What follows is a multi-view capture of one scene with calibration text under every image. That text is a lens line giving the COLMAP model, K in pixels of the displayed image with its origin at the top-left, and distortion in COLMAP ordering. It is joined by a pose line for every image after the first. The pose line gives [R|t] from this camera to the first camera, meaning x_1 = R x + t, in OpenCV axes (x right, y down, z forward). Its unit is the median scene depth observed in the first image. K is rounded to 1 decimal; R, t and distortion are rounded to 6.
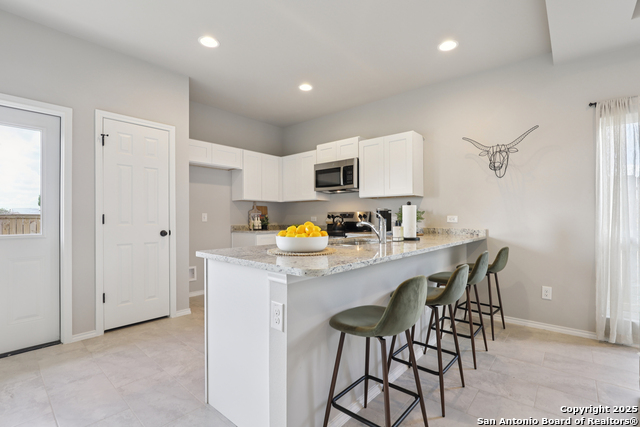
lens RADIAL K [[300.1, 0, 330.3], [0, 300.1, 216.0], [0, 0, 1]] dist [-0.021104, 0.003397]
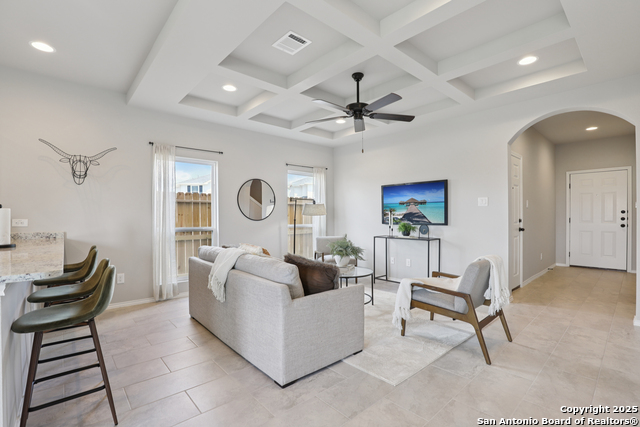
lens RADIAL K [[300.1, 0, 324.0], [0, 300.1, 218.1], [0, 0, 1]] dist [-0.021104, 0.003397]
pose [[0.139521, -0.000504, 0.990219, -0.315072], [0.004015, 0.999992, -0.000057, -0.000443], [-0.990211, 0.003984, 0.139522, -0.041668]]
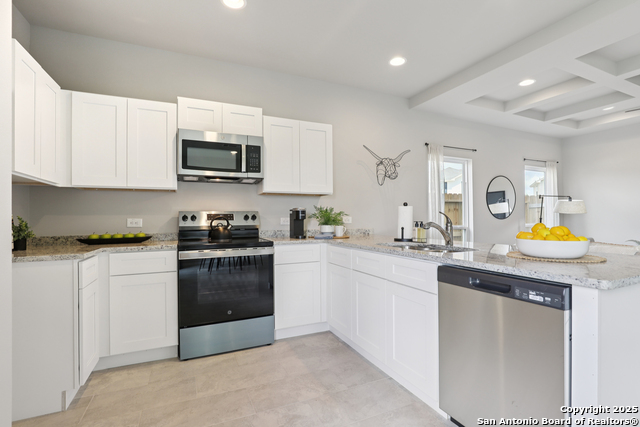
lens RADIAL K [[308.3, 0, 329.1], [0, 308.3, 213.1], [0, 0, 1]] dist [-0.015350, 0.000085]
pose [[0.417617, 0.016035, 0.908482, -0.522879], [0.003759, 0.999805, -0.019375, 0.005714], [-0.908615, 0.011507, 0.417475, 0.543244]]
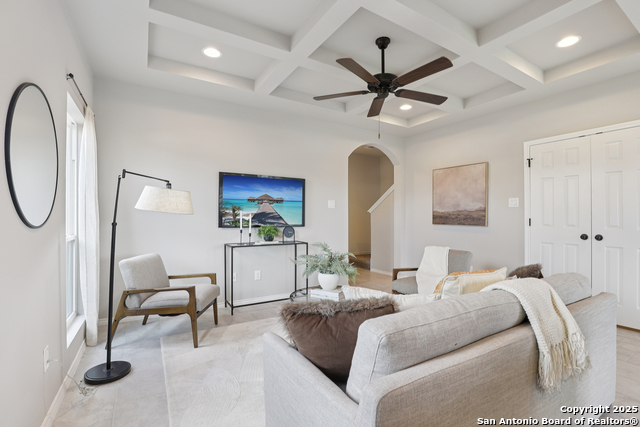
lens RADIAL K [[300.1, 0, 321.9], [0, 300.1, 213.1], [0, 0, 1]] dist [-0.021104, 0.003397]
pose [[-0.949002, 0.006347, 0.315207, 0.462861], [0.005194, 0.999976, -0.004498, -0.013650], [-0.315229, -0.002631, -0.949012, 0.658592]]
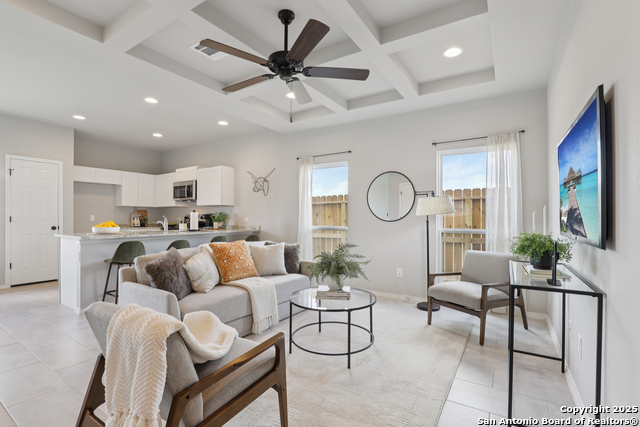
lens RADIAL K [[300.1, 0, 321.7], [0, 300.1, 216.5], [0, 0, 1]] dist [-0.021104, 0.003397]
pose [[0.991841, 0.004580, 0.127401, 0.543336], [-0.004457, 0.999989, -0.001251, -0.006424], [-0.127405, 0.000673, 0.991851, -0.619776]]
